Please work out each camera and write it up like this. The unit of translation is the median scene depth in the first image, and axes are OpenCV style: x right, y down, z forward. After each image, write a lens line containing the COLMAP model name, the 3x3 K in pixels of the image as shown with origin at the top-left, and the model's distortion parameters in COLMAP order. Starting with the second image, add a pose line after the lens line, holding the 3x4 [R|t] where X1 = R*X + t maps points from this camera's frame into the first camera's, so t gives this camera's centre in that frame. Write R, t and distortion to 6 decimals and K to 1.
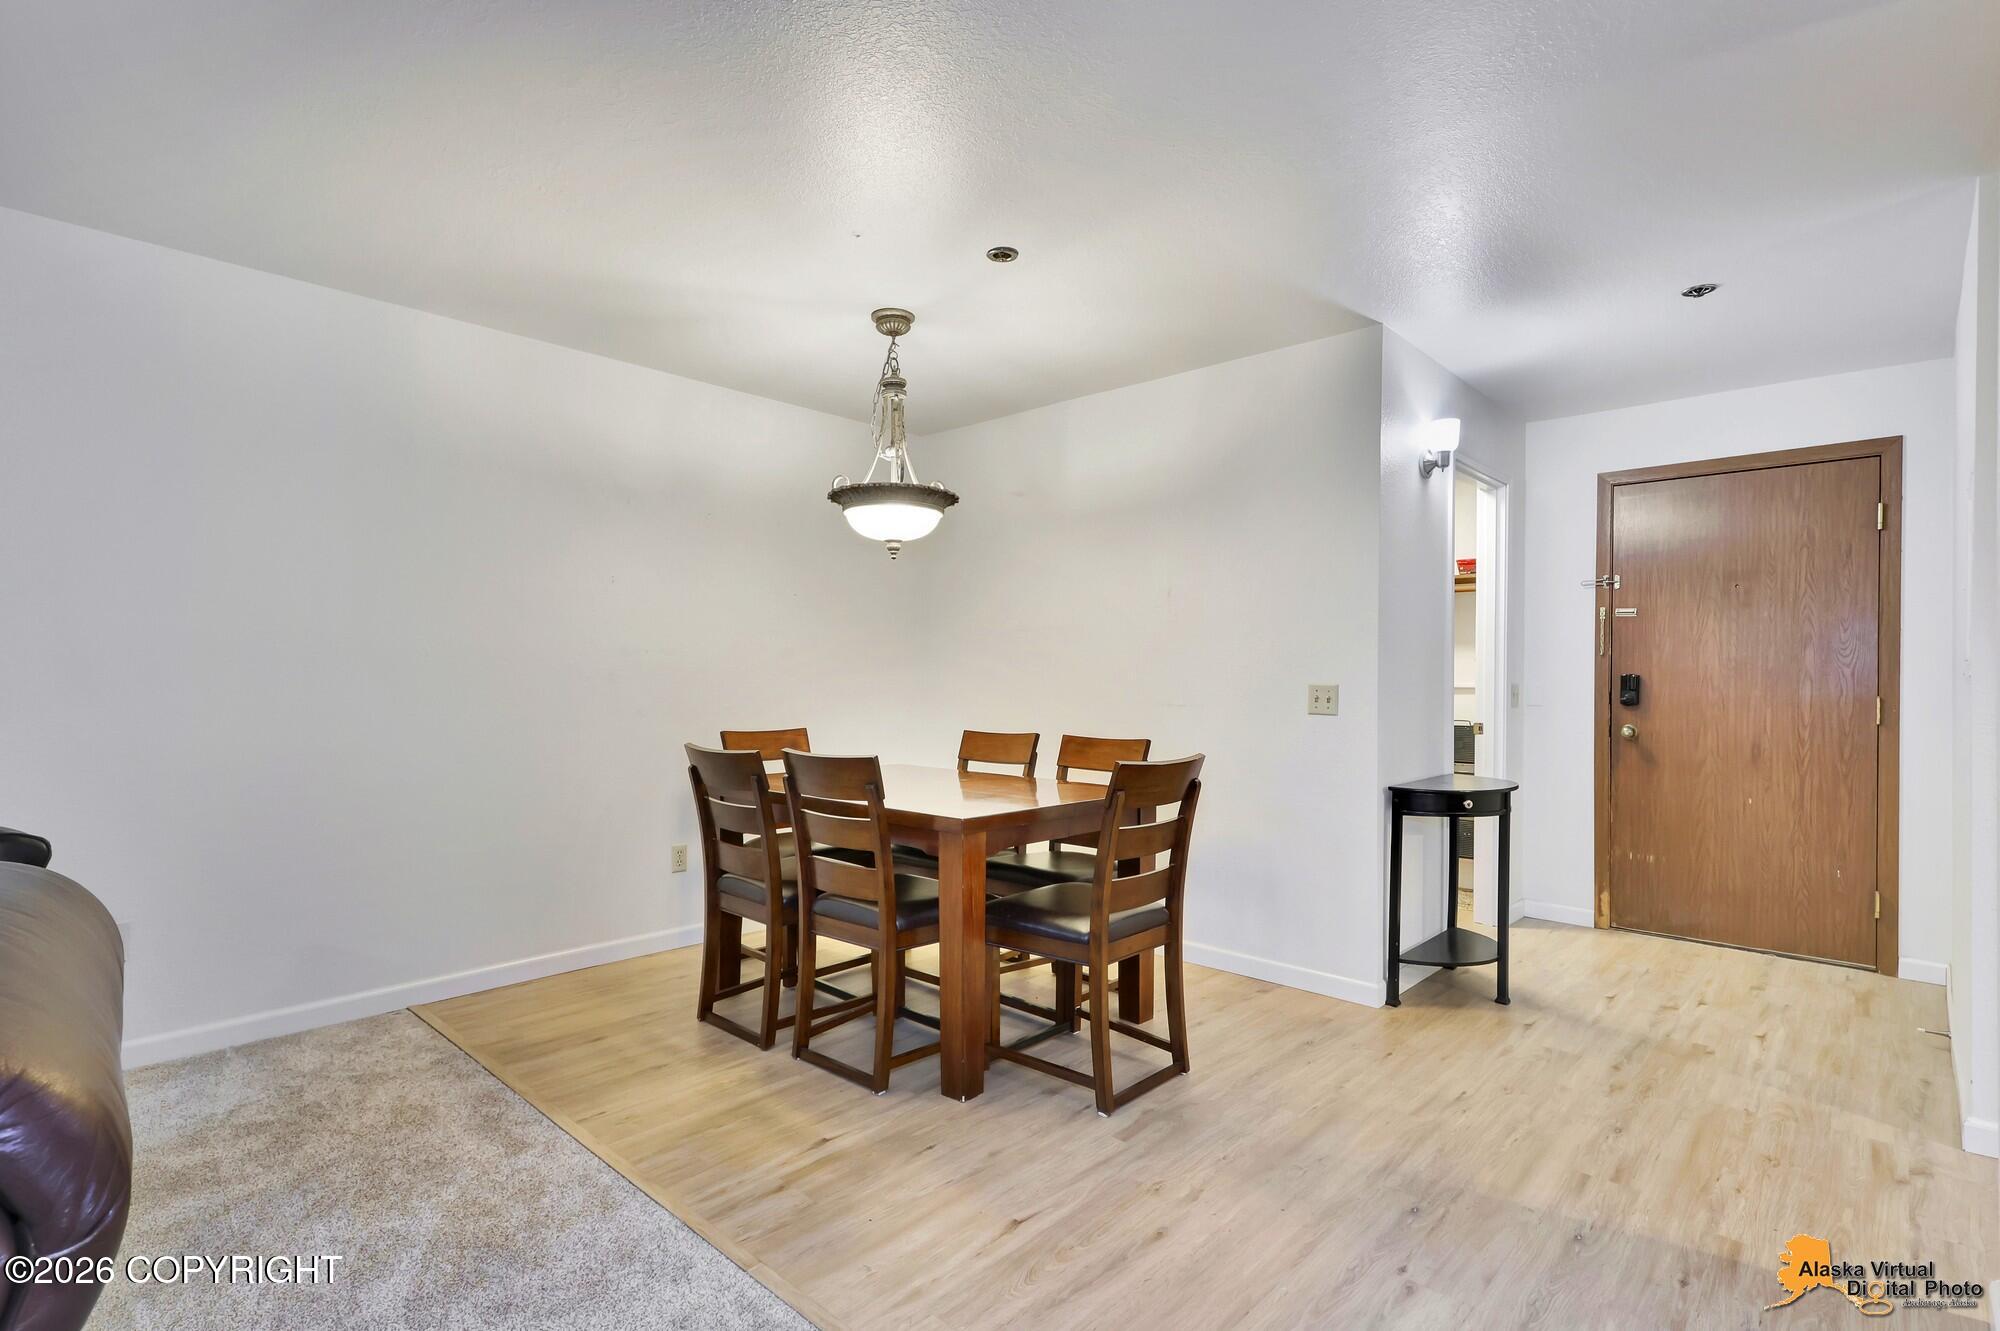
lens RADIAL K [[966.4, 0, 995.7], [0, 966.4, 671.9], [0, 0, 1]] dist [0.004436, -0.002563]
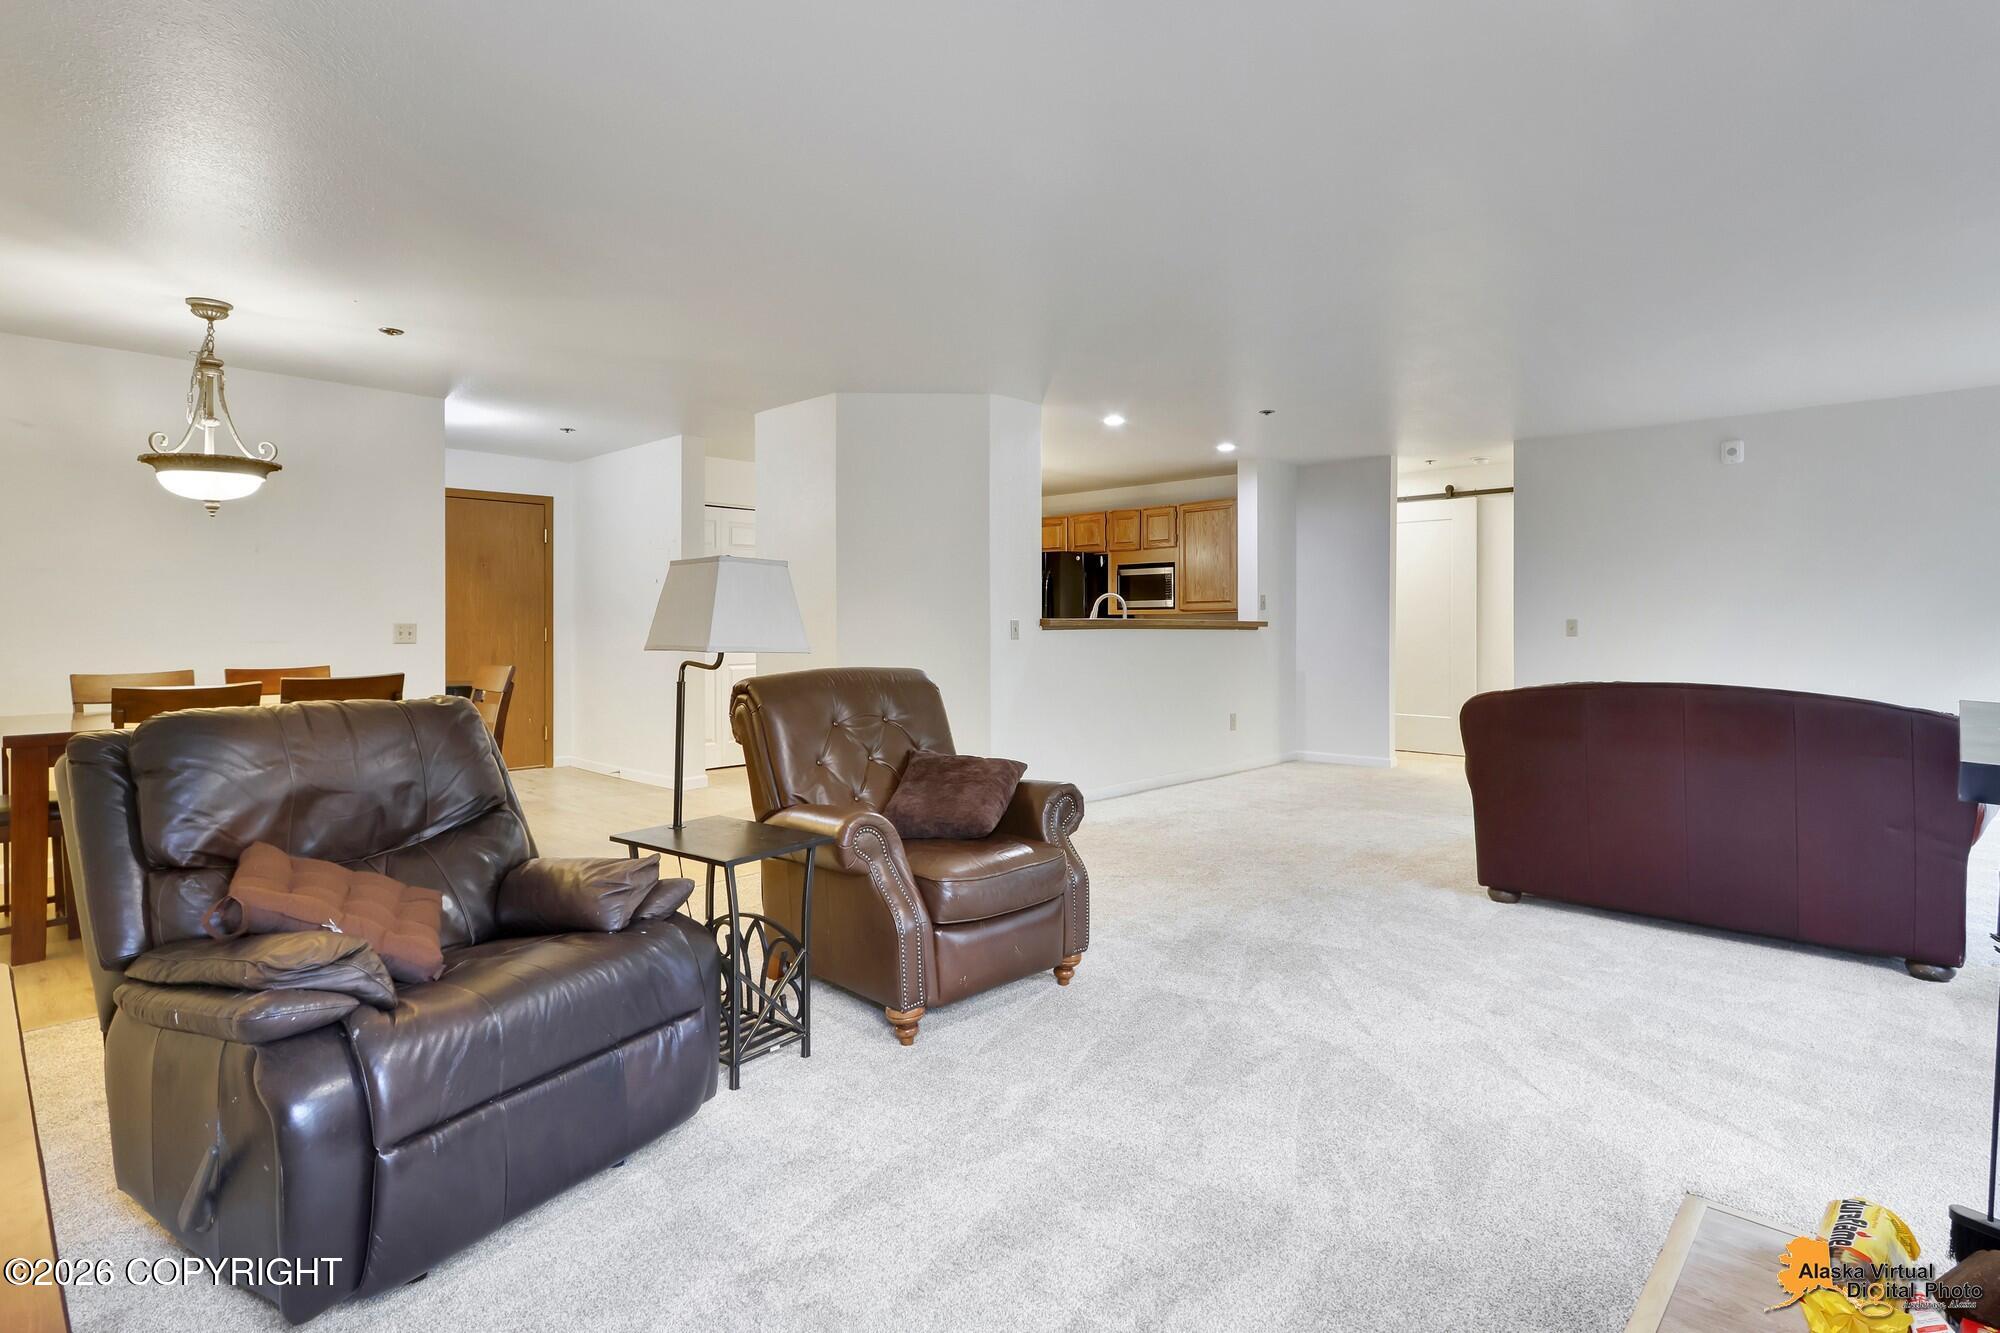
lens RADIAL K [[1003.9, 0, 963.9], [0, 1003.9, 628.7], [0, 0, 1]] dist [0.010792, -0.002173]
pose [[0.019018, -0.016163, 0.999688, -1.250820], [0.000746, 0.999869, 0.016151, -0.002813], [-0.999819, 0.000438, 0.019028, 0.085054]]
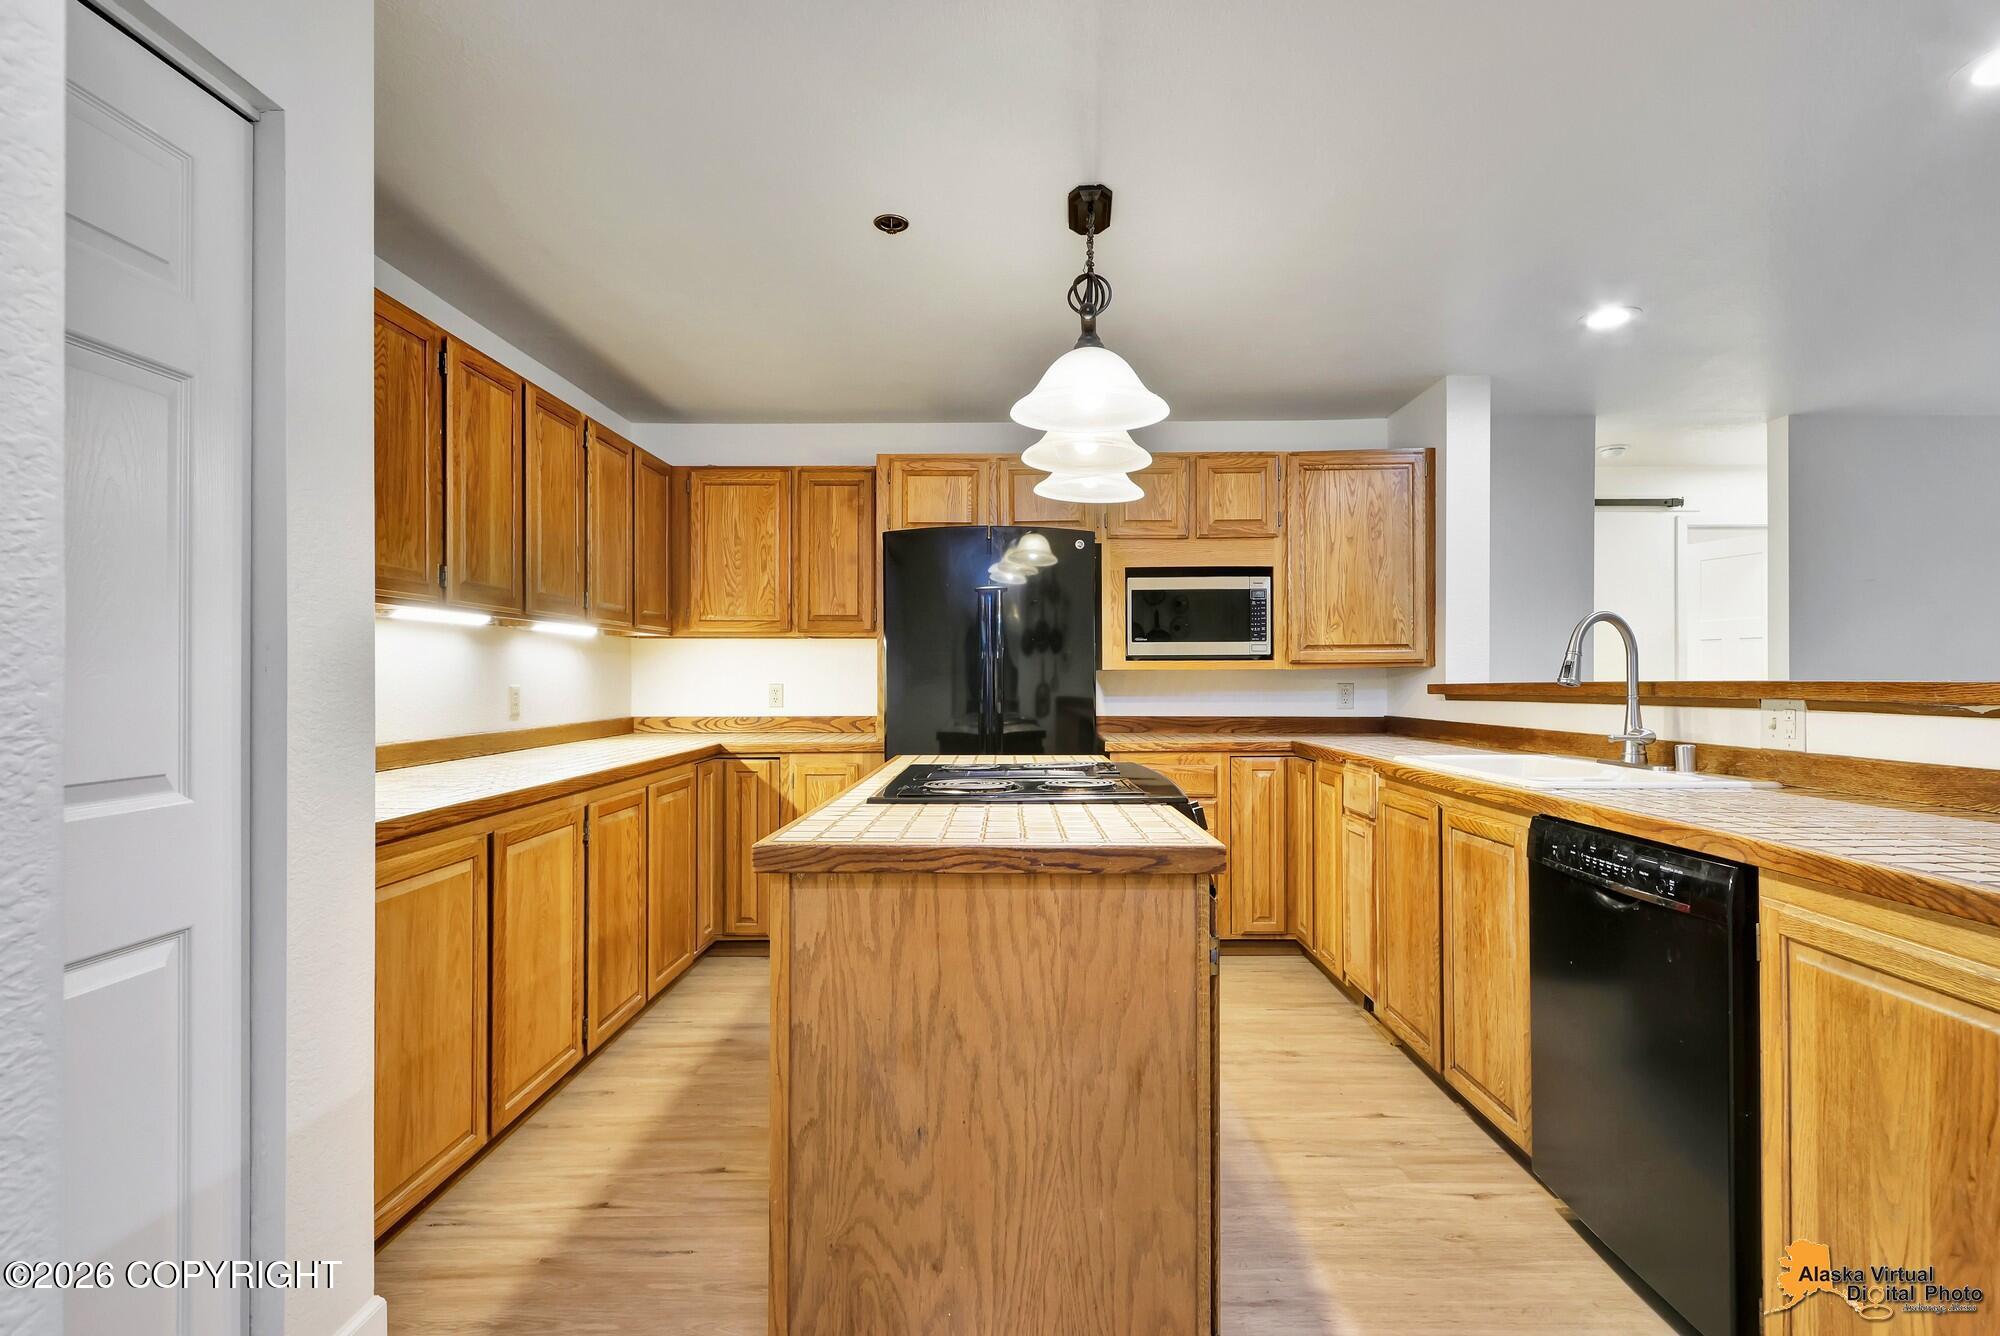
lens RADIAL K [[927.7, 0, 990.1], [0, 927.7, 675.5], [0, 0, 1]] dist [-0.000822, -0.001763]
pose [[-0.671521, -0.007556, 0.740947, 0.563319], [-0.005482, 0.999971, 0.005229, 0.005711], [-0.740965, -0.000550, -0.671544, 0.642215]]
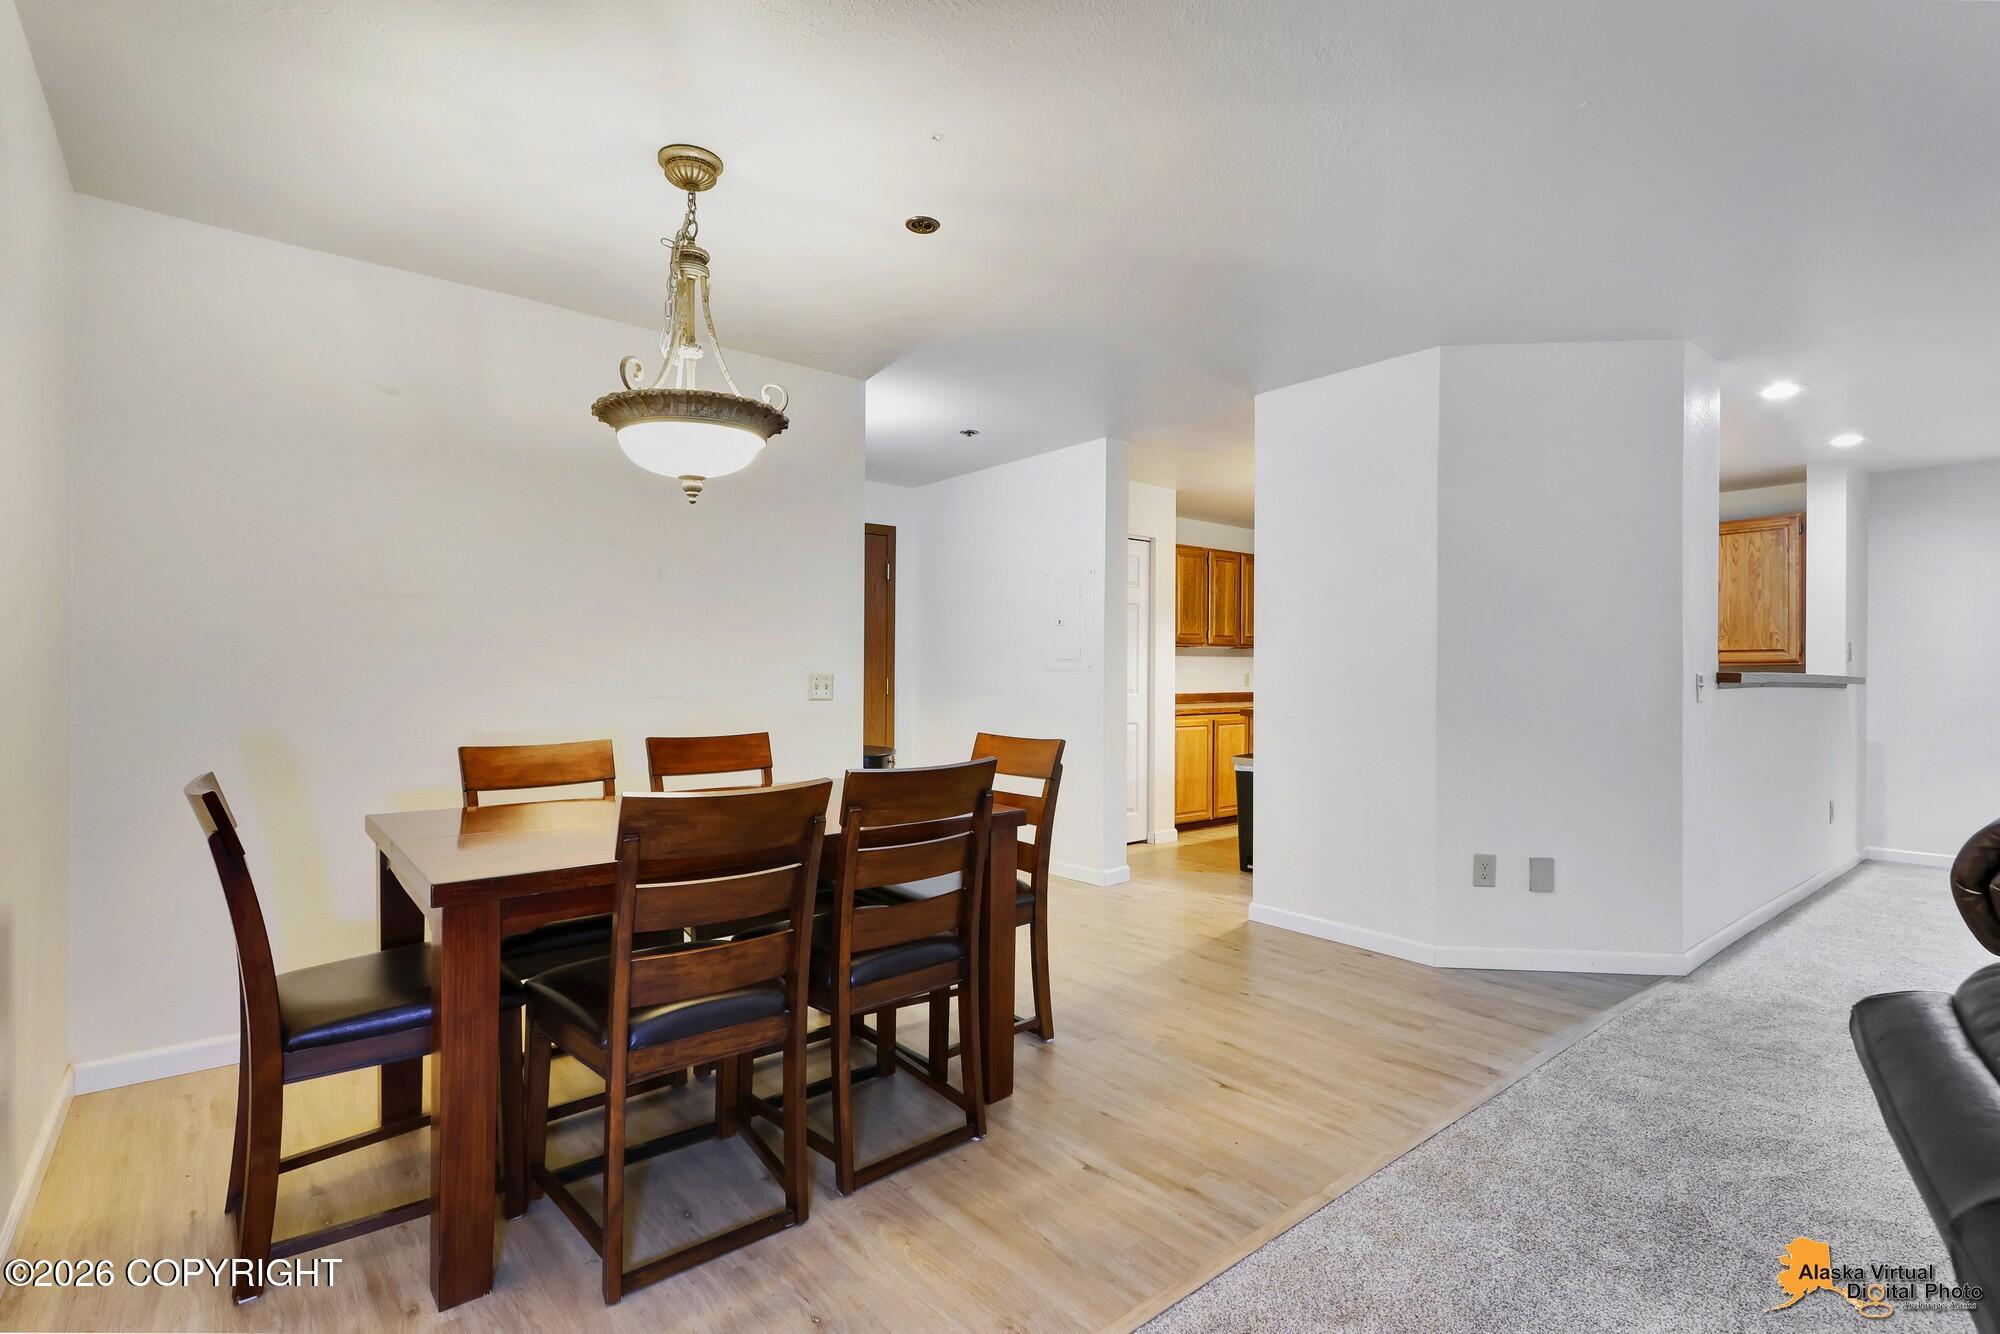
lens RADIAL K [[927.7, 0, 992.5], [0, 927.7, 674.1], [0, 0, 1]] dist [-0.000822, -0.001763]
pose [[0.133514, -0.011769, 0.990977, -0.732865], [-0.004562, 0.999912, 0.012490, -0.000430], [-0.991036, -0.006189, 0.133449, 0.670602]]
